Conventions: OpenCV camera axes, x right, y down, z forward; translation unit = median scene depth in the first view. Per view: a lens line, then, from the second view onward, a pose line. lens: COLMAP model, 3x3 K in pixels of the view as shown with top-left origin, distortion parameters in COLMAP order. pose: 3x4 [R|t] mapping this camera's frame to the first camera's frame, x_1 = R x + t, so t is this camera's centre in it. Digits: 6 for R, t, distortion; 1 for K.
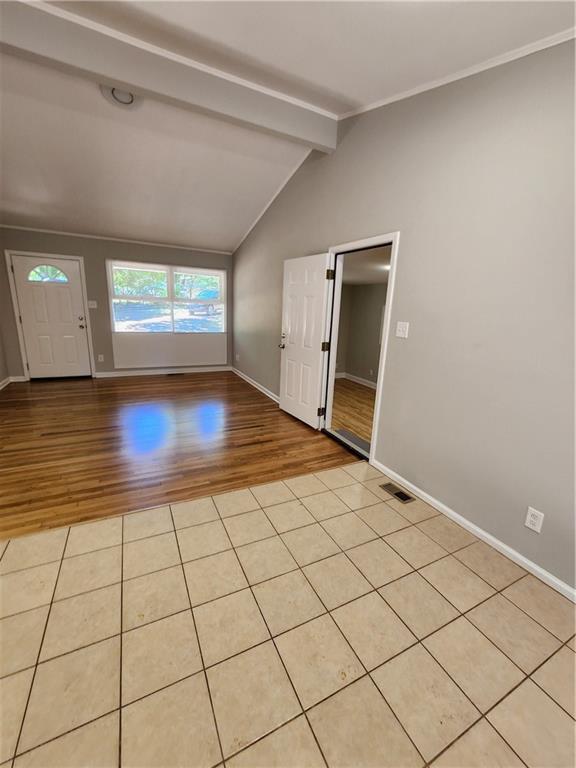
lens RADIAL K [[318.2, 0, 295.5], [0, 318.2, 386.4], [0, 0, 1]] dist [0.000722, 0.000685]
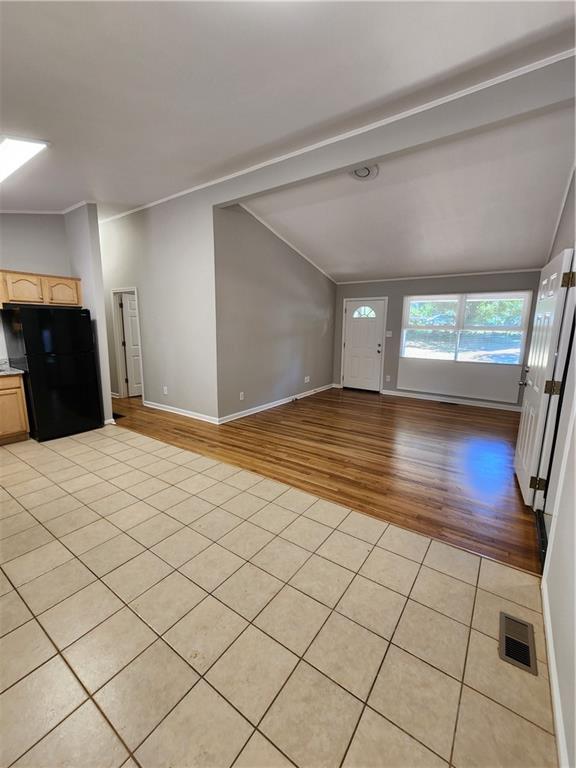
lens RADIAL K [[318.2, 0, 299.2], [0, 318.2, 384.8], [0, 0, 1]] dist [0.000722, 0.000685]
pose [[0.476811, 0.120047, -0.870770, 0.507119], [-0.207577, 0.977990, 0.021165, -0.041031], [0.854145, 0.170660, 0.491235, 0.269578]]
